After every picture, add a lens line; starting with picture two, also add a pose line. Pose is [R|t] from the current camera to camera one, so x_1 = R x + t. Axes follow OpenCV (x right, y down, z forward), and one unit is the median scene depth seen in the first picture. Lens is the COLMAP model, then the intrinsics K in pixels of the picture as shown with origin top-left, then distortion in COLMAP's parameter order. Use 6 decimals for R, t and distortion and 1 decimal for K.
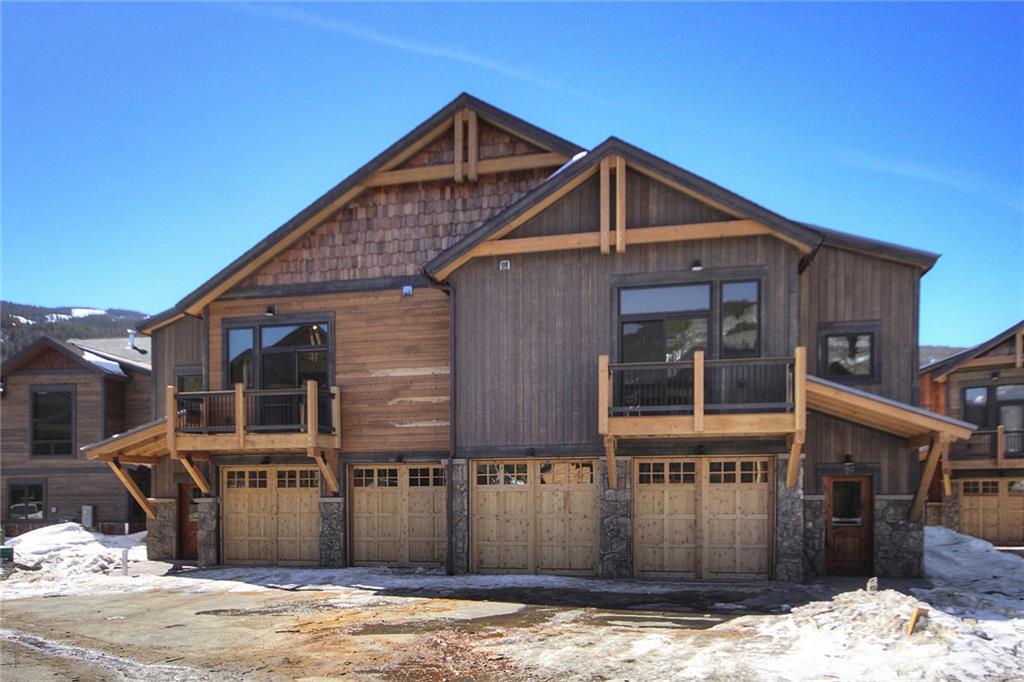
lens RADIAL K [[695.8, 0, 512.0], [0, 695.8, 341.0], [0, 0, 1]] dist [0.013351, 0.000465]
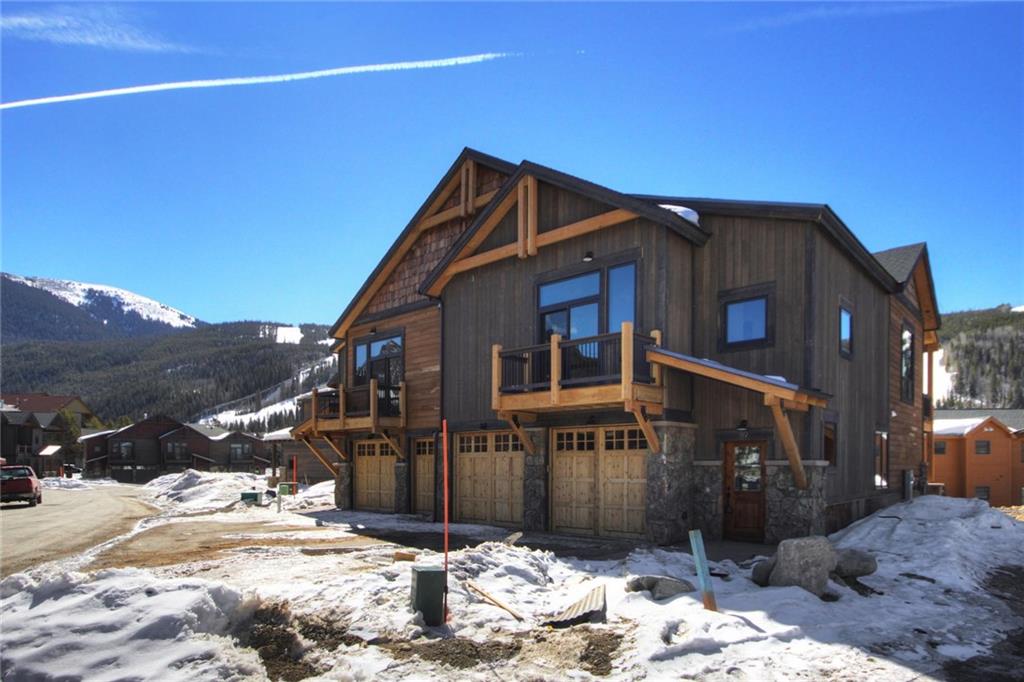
lens RADIAL K [[581.4, 0, 512.4], [0, 581.4, 323.6], [0, 0, 1]] dist [-0.000939, 0.000144]
pose [[0.879079, -0.108056, -0.464268, 0.586297], [0.098781, 0.994121, -0.044337, 0.029261], [0.466329, -0.006885, 0.884584, 0.108923]]
